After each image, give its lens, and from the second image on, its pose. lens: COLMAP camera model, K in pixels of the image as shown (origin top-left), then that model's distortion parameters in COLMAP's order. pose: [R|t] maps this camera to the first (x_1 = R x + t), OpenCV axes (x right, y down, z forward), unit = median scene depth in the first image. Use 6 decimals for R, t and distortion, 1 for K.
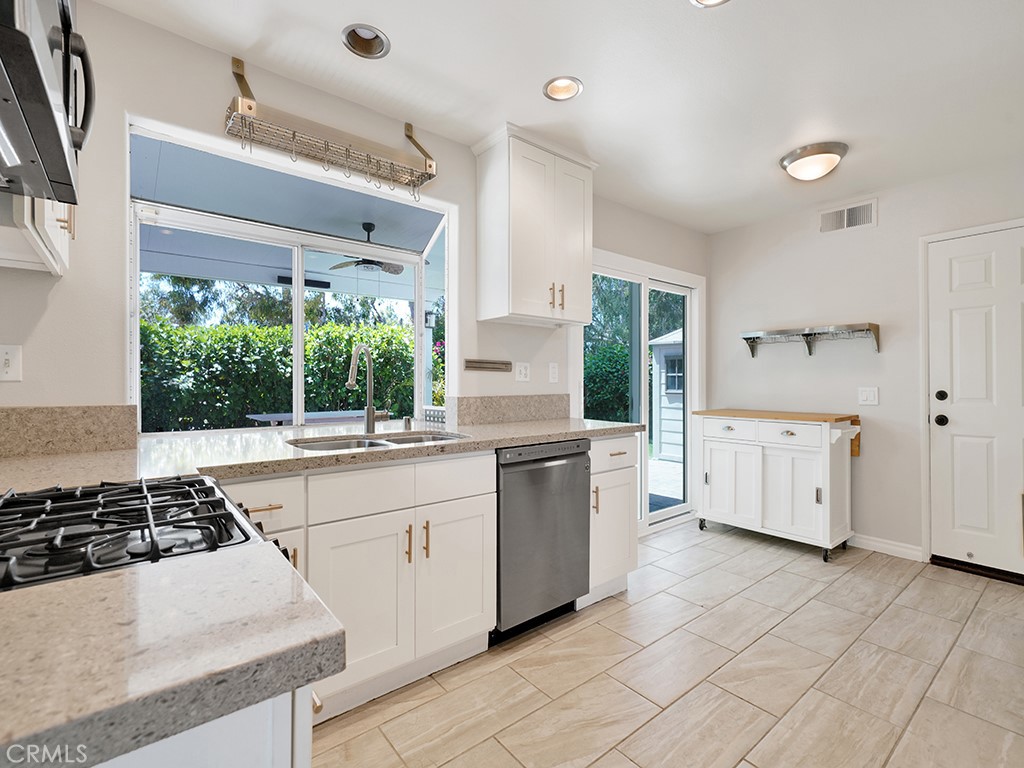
lens RADIAL K [[427.2, 0, 542.4], [0, 427.2, 385.7], [0, 0, 1]] dist [-0.003665, 0.000038]
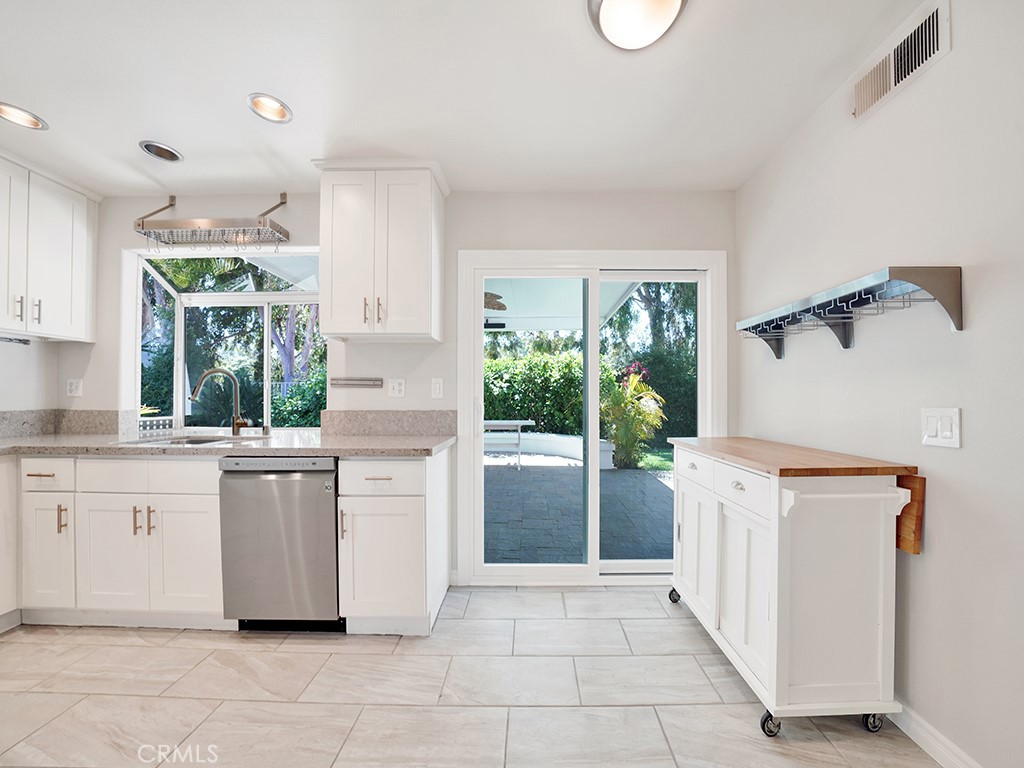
lens RADIAL K [[371.1, 0, 530.3], [0, 371.1, 397.8], [0, 0, 1]] dist [-0.018150, 0.000973]
pose [[0.790215, 0.000113, -0.612829, 0.768345], [-0.004785, 0.999971, -0.005985, -0.004229], [0.612811, 0.007662, 0.790193, 0.496573]]
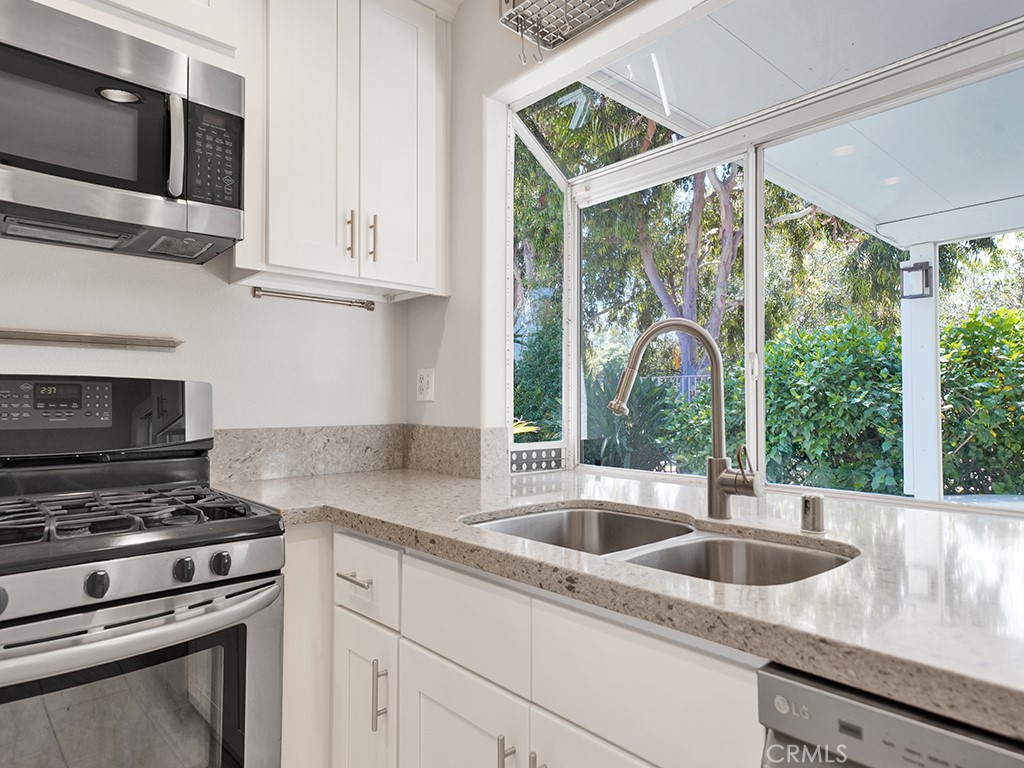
lens RADIAL K [[624.3, 0, 495.0], [0, 624.3, 394.5], [0, 0, 1]] dist [0.029900, 0.001835]
pose [[0.064951, -0.011992, -0.997816, 0.185978], [-0.006230, 0.999903, -0.012423, -0.006186], [0.997869, 0.007024, 0.064870, 0.548177]]
